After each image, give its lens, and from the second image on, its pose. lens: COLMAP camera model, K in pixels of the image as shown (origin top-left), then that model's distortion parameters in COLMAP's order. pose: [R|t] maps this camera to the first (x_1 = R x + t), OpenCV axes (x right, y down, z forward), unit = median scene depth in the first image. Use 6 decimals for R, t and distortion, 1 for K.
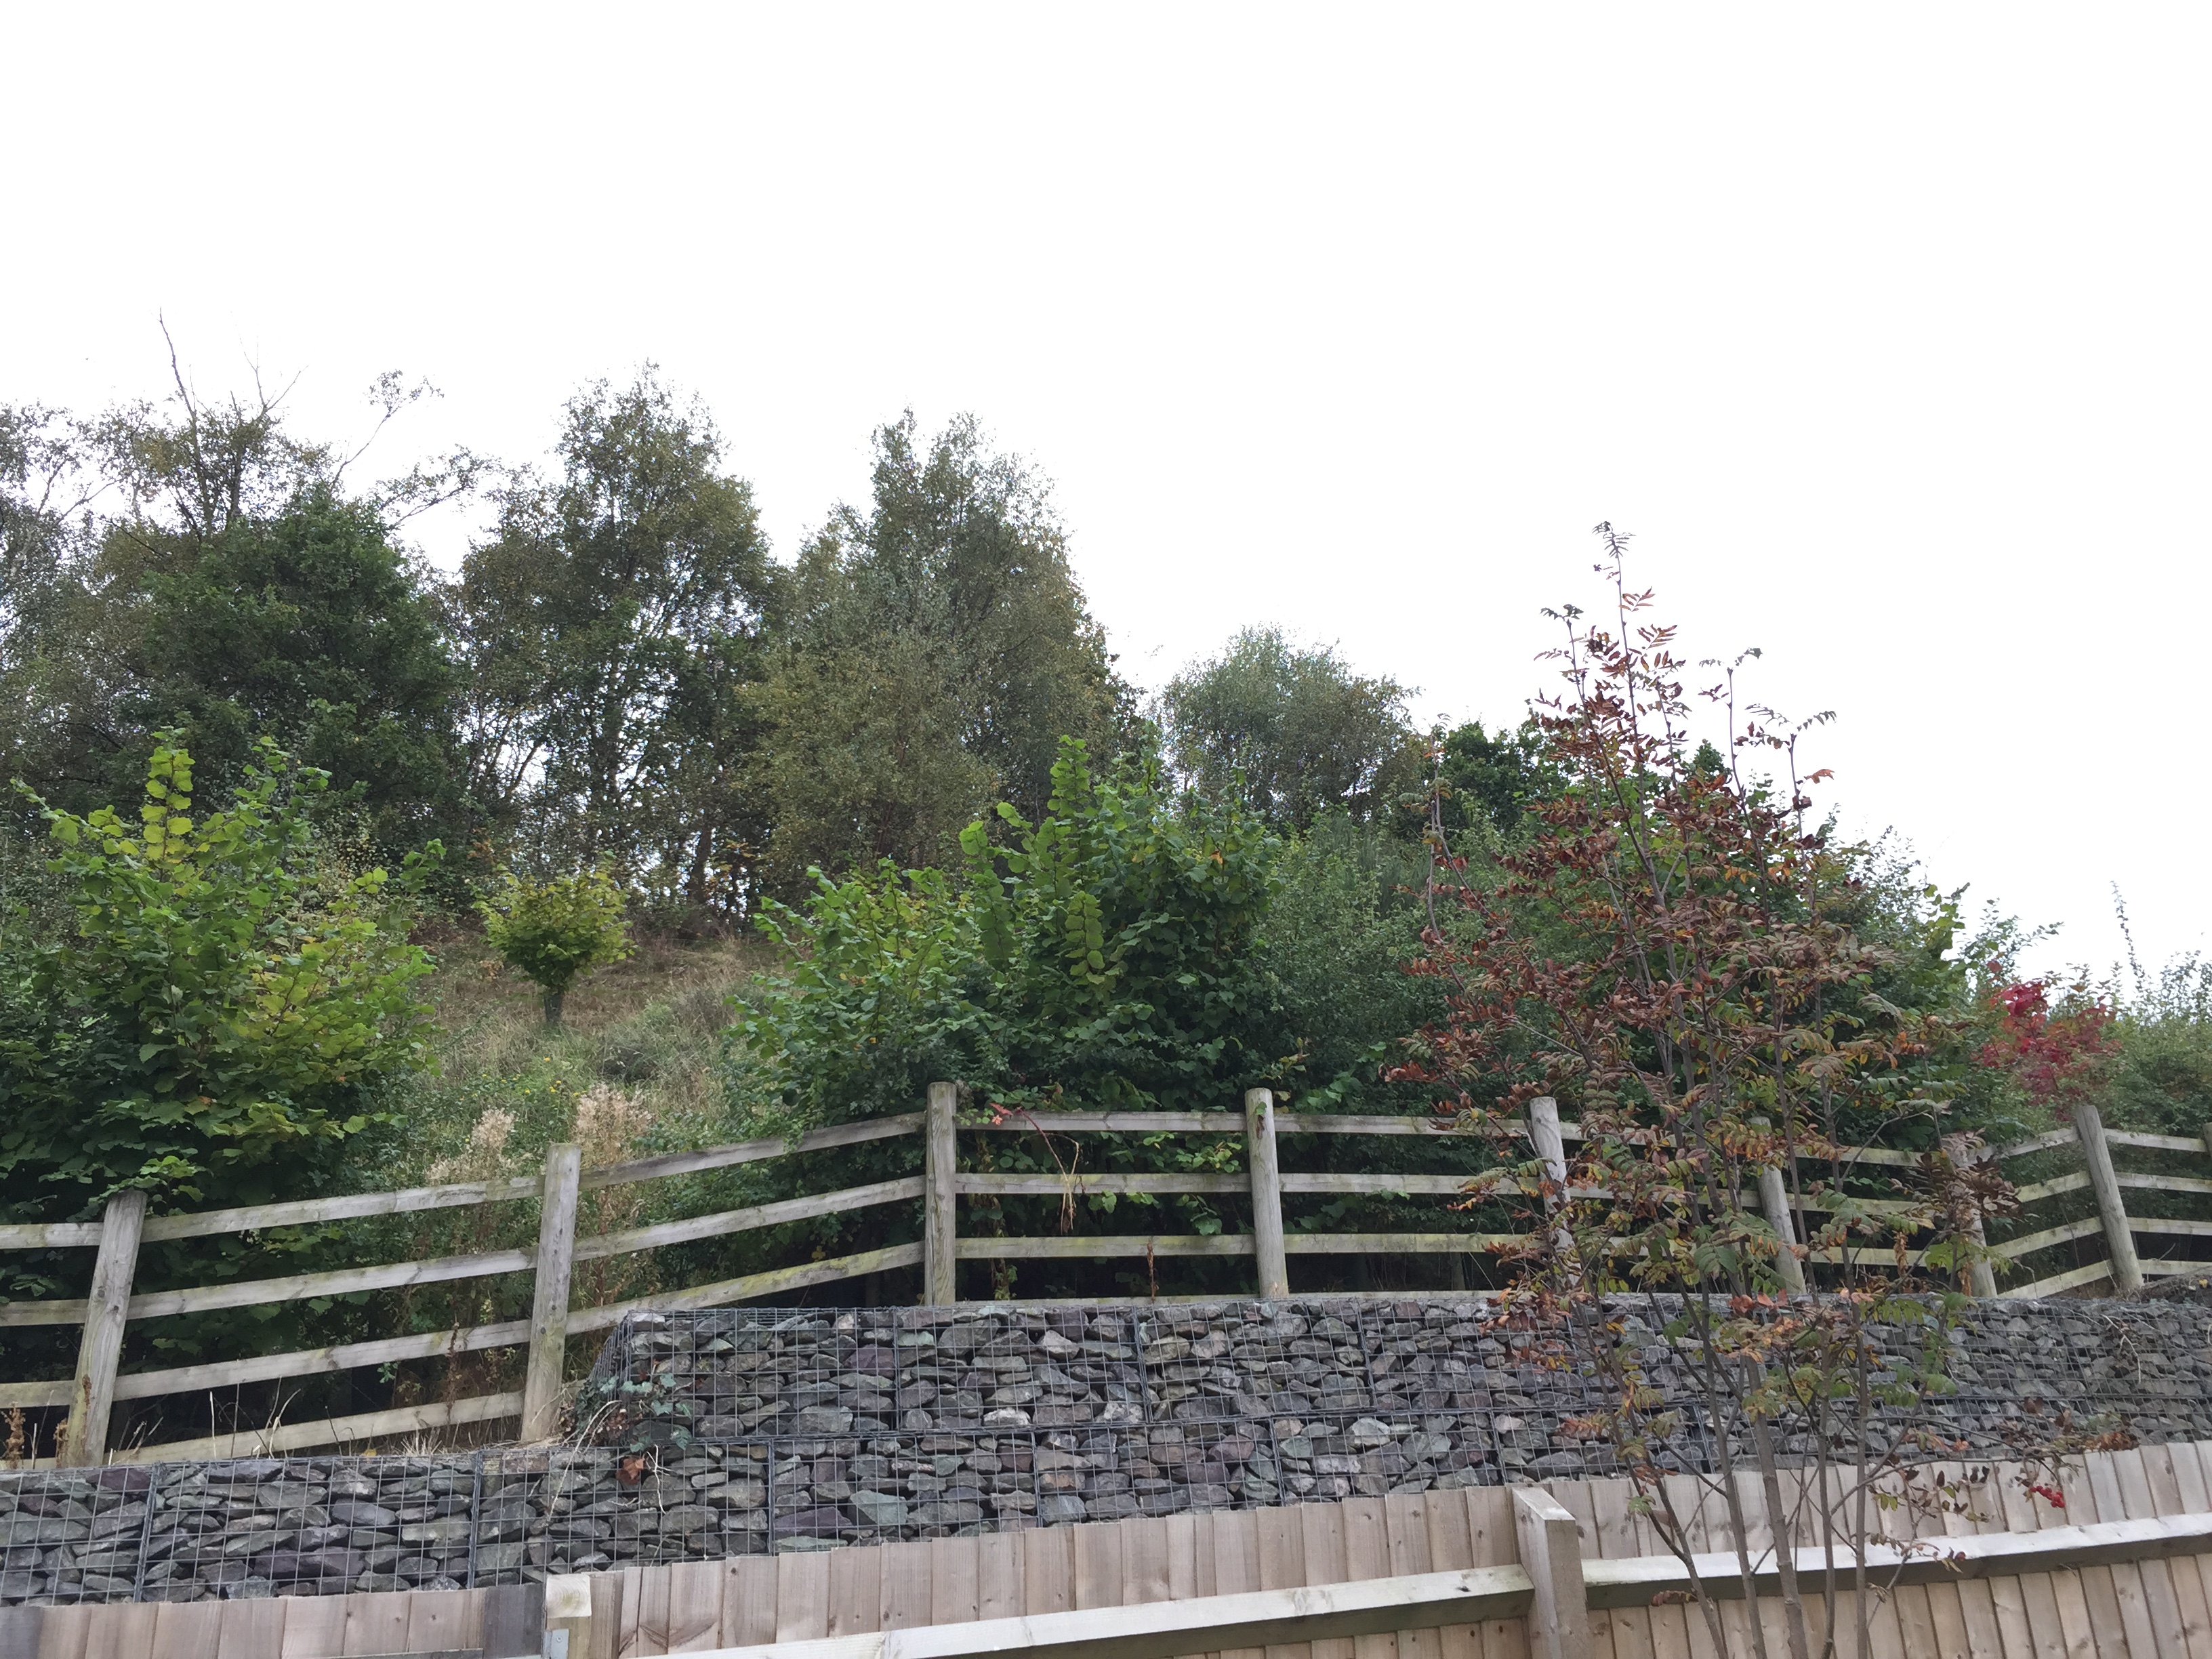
lens RADIAL K [[1879.7, 0, 1106.1], [0, 1879.7, 812.9], [0, 0, 1]] dist [0.092098, -0.122891]
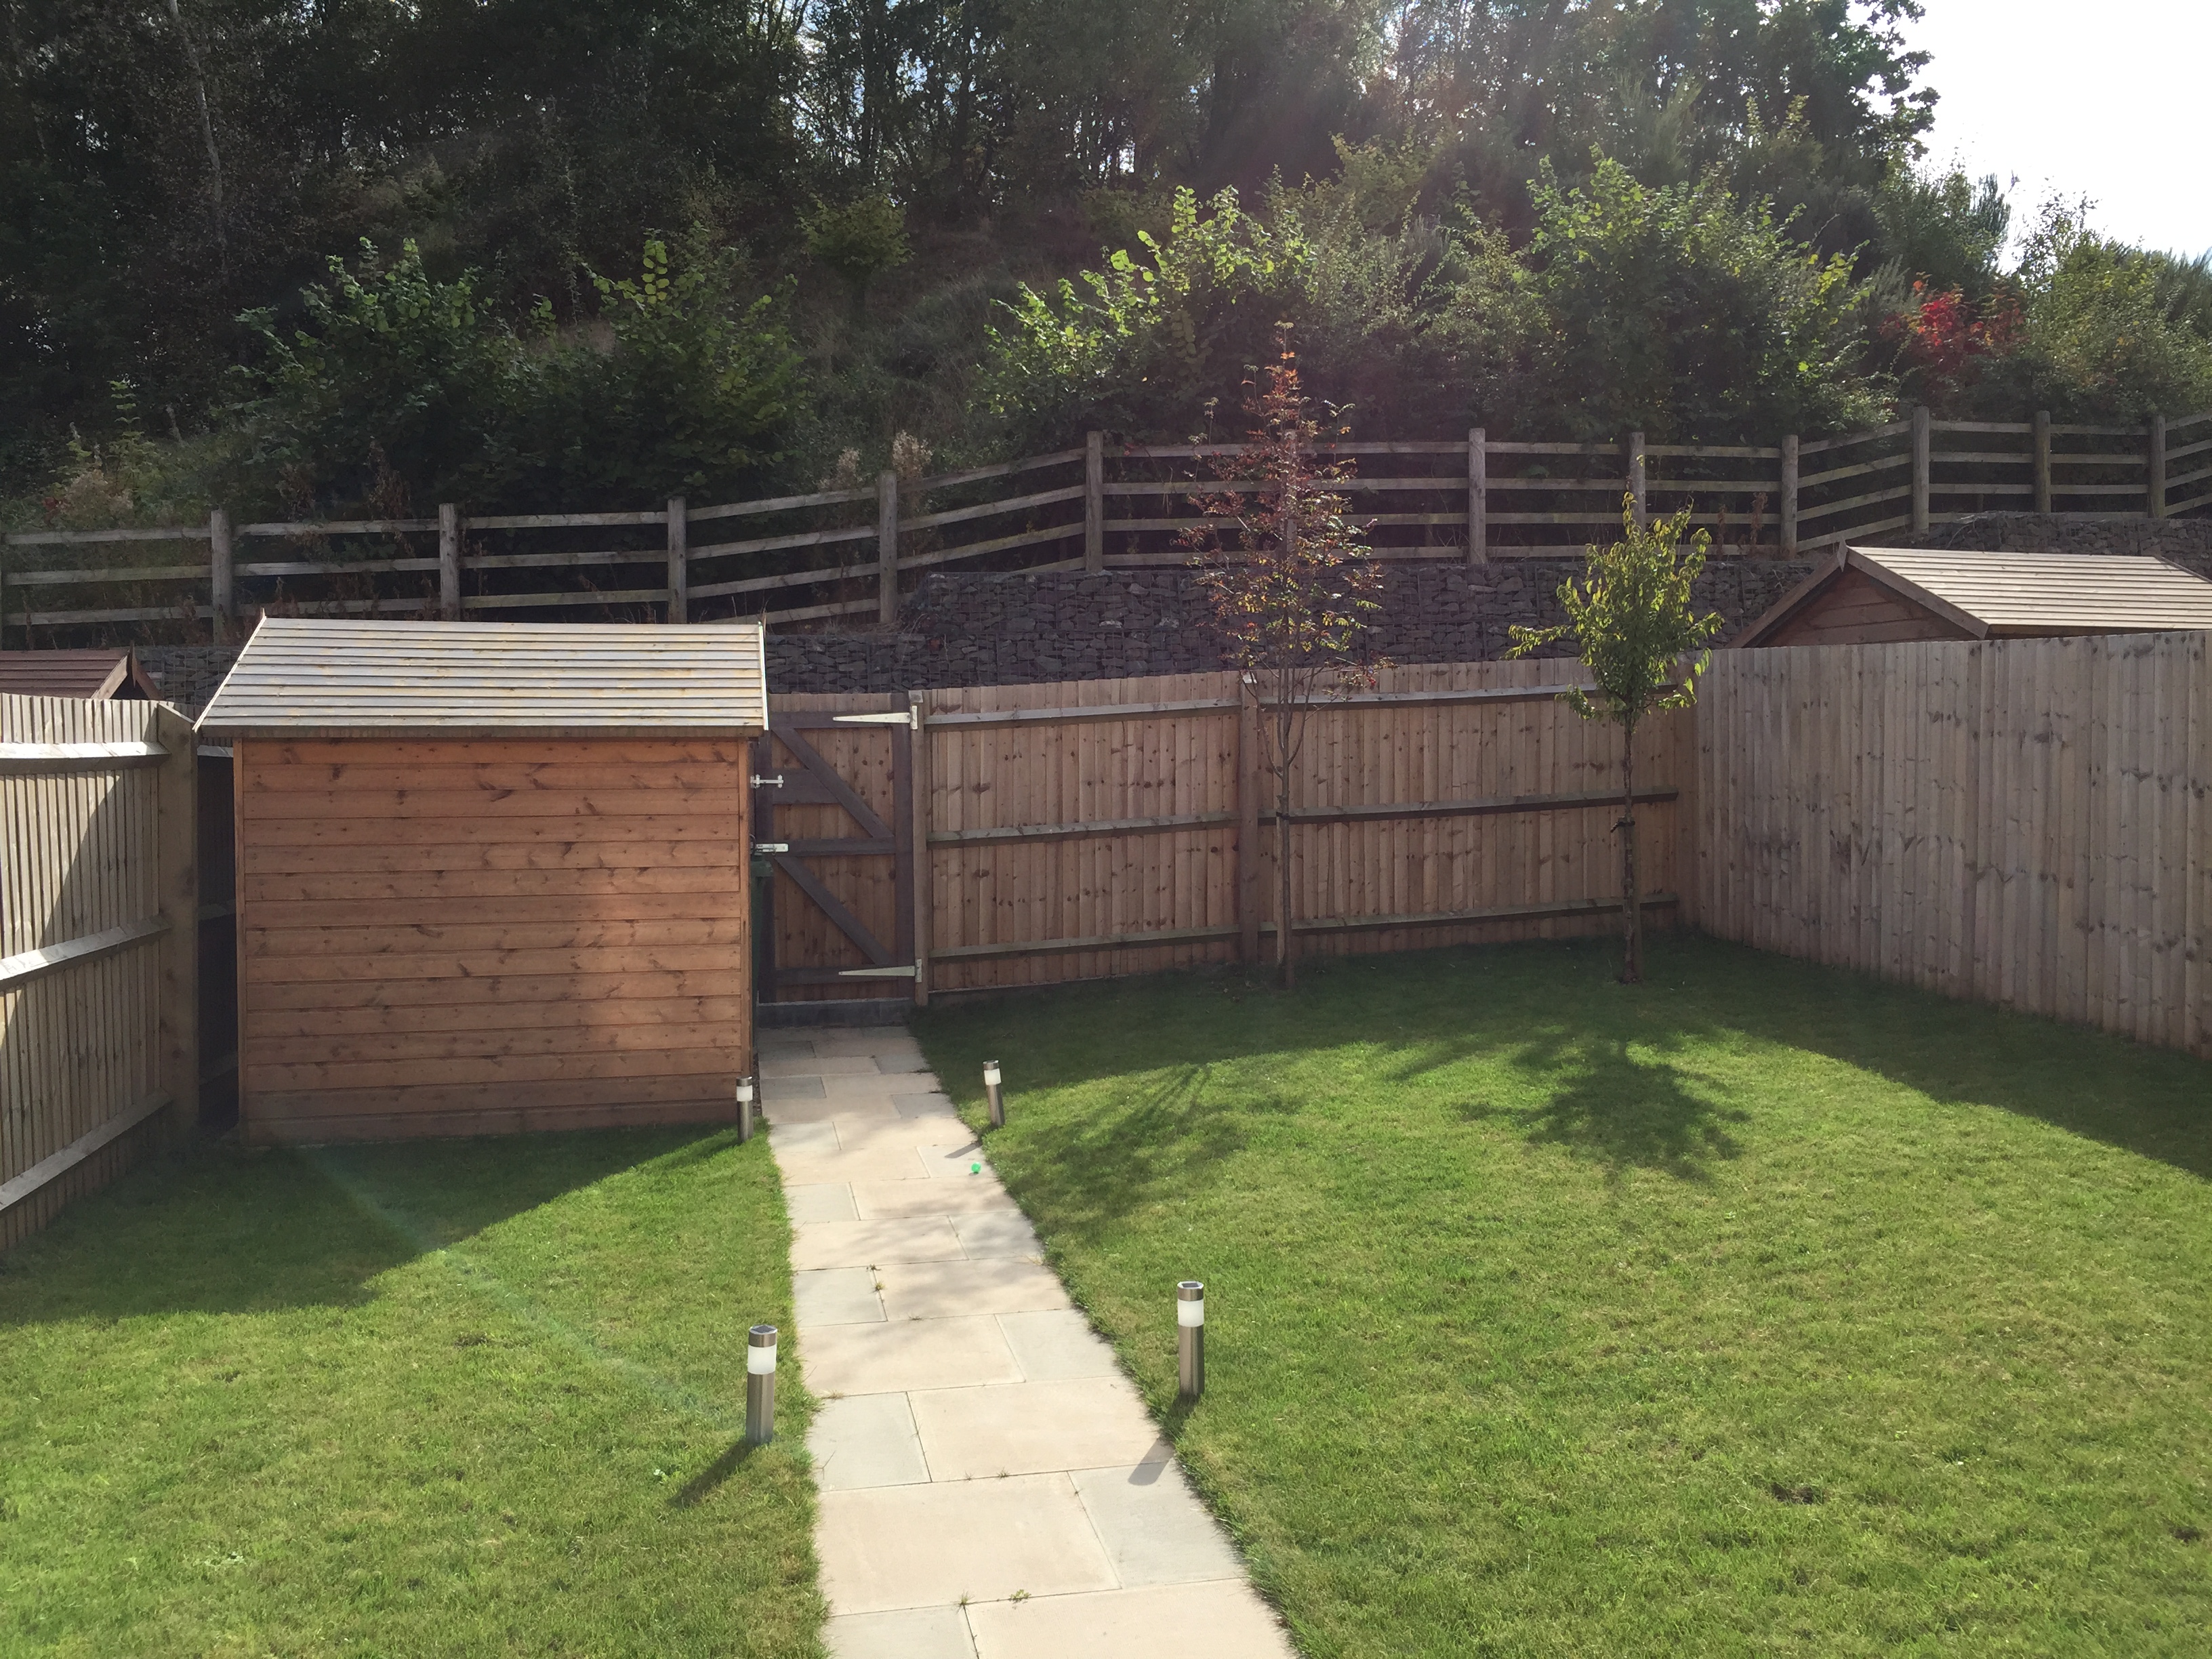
lens RADIAL K [[1886.0, 0, 1102.6], [0, 1886.0, 795.2], [0, 0, 1]] dist [0.079316, -0.109944]
pose [[0.988927, 0.039204, -0.143129, 0.211450], [0.025073, 0.906469, 0.421526, -0.332334], [0.146268, -0.420448, 0.895449, -0.806257]]
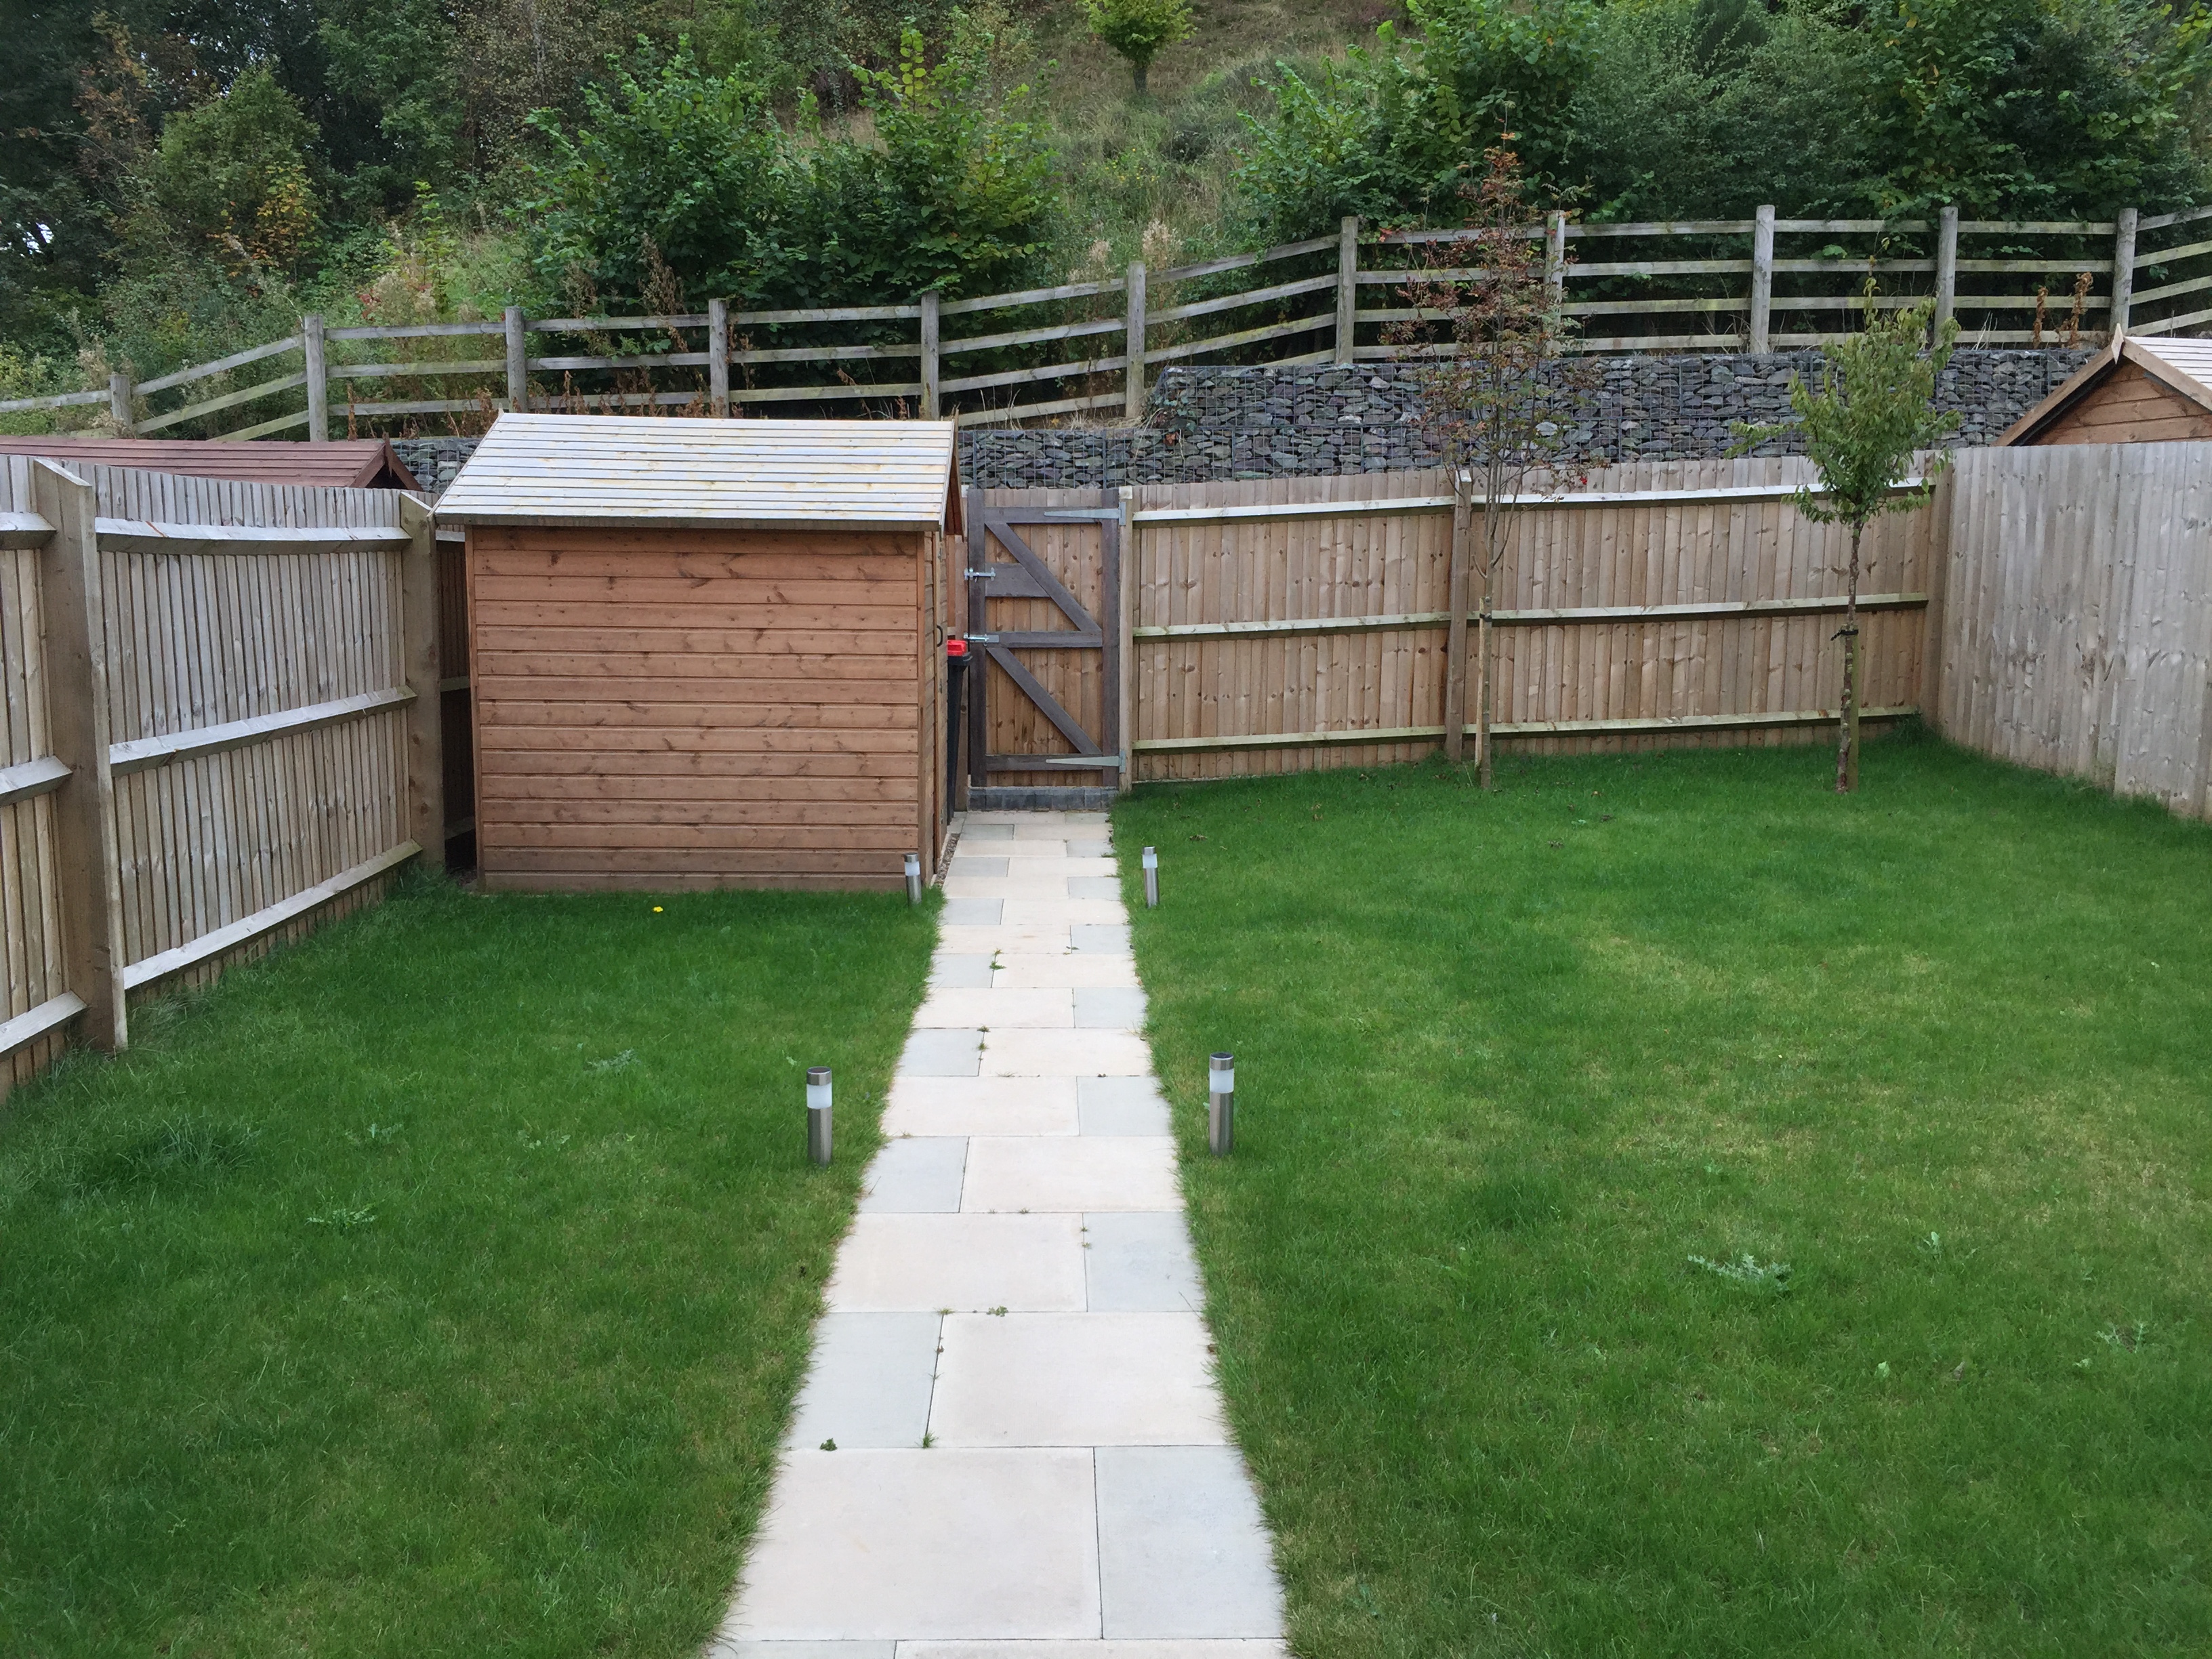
lens RADIAL K [[1886.0, 0, 1102.6], [0, 1886.0, 795.2], [0, 0, 1]] dist [0.079316, -0.109944]
pose [[0.950569, 0.089489, -0.297339, 0.295820], [0.078161, 0.857781, 0.508037, -0.340907], [0.300516, -0.506165, 0.808386, -0.813452]]
